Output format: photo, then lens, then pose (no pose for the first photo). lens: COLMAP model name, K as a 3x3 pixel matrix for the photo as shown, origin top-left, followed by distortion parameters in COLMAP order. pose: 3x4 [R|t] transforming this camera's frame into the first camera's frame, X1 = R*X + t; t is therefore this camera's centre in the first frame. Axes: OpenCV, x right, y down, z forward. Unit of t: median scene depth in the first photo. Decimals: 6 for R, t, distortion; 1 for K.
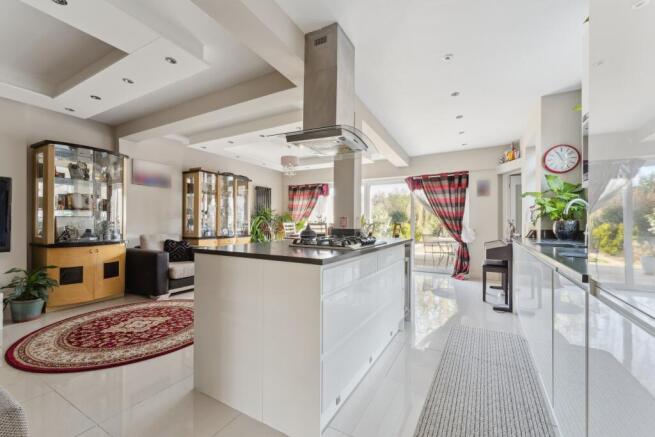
lens RADIAL K [[273.2, 0, 328.5], [0, 273.2, 221.5], [0, 0, 1]] dist [0.000417, 0.000006]
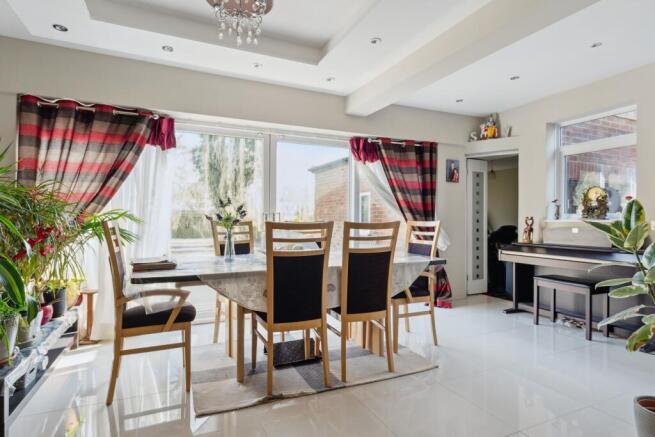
lens RADIAL K [[348.3, 0, 327.0], [0, 348.3, 216.1], [0, 0, 1]] dist [0.001218, 0.000788]
pose [[0.593125, -0.000350, 0.805110, -0.265313], [-0.008601, 0.999940, 0.006771, -0.005605], [-0.805065, -0.010941, 0.593086, 0.536795]]
